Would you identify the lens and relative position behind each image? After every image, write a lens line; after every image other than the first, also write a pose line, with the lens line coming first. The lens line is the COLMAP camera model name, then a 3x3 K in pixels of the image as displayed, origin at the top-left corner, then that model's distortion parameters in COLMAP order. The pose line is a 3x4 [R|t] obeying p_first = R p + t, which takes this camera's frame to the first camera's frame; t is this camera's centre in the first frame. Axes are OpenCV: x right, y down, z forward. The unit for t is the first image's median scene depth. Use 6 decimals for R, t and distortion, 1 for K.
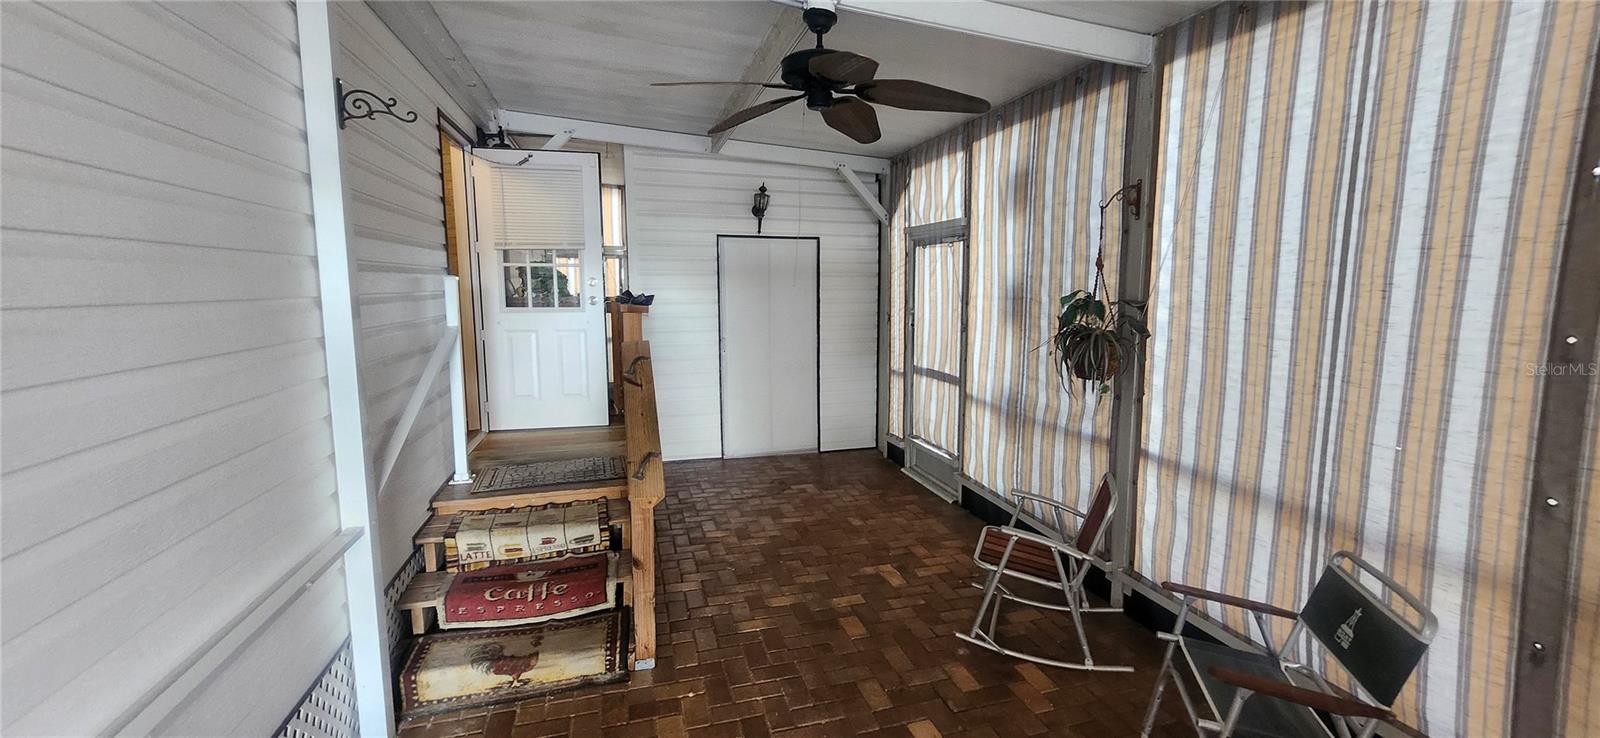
lens RADIAL K [[636.4, 0, 832.7], [0, 636.4, 362.8], [0, 0, 1]] dist [0.000590, -0.003817]
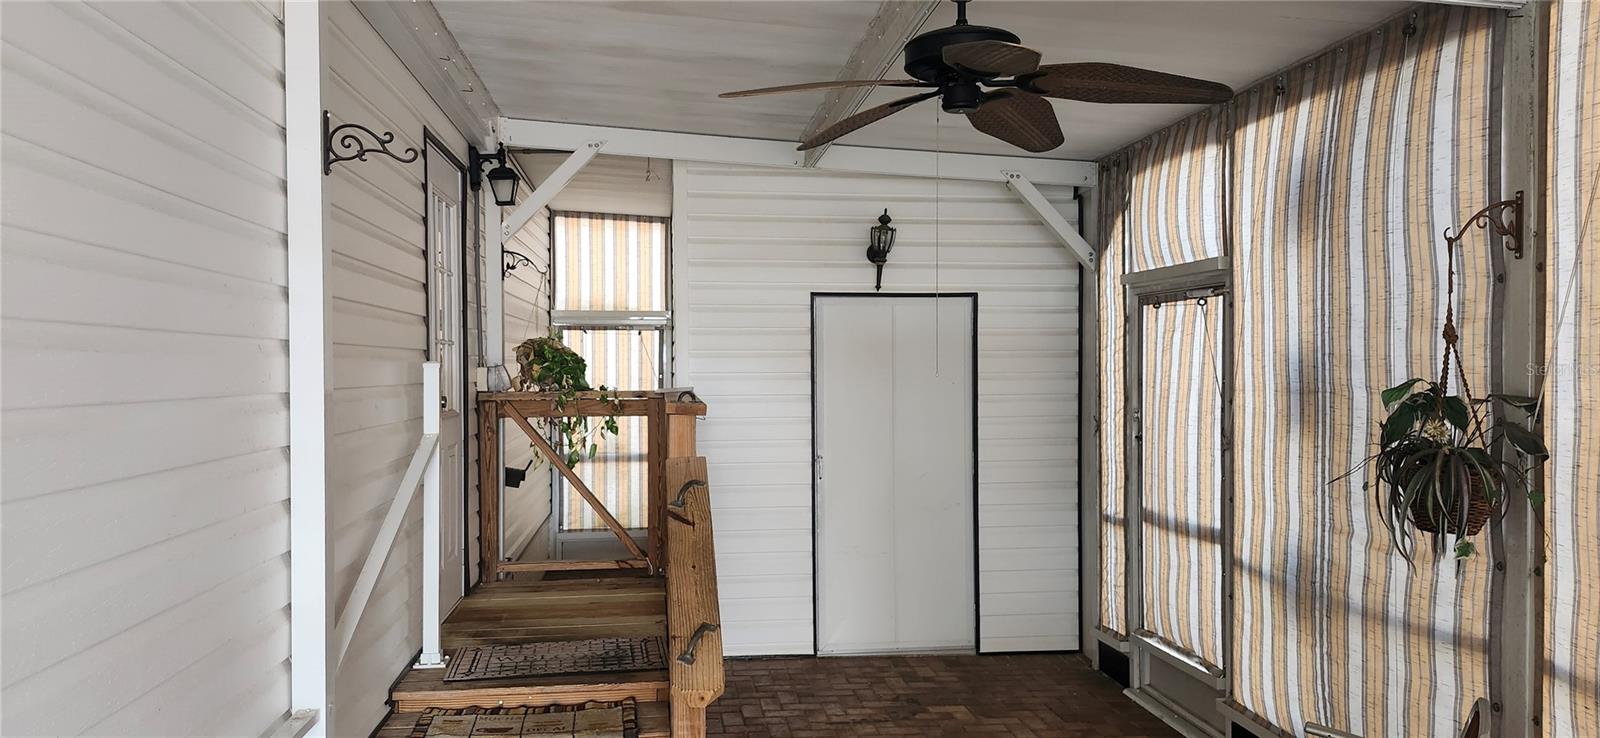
lens RADIAL K [[1130.1, 0, 794.5], [0, 1130.1, 388.4], [0, 0, 1]] dist [0.081698, 0.000764]
pose [[0.980665, -0.003133, -0.195669, 0.032267], [-0.017246, 0.994598, -0.102357, 0.012543], [0.194933, 0.103752, 0.975314, -0.135236]]
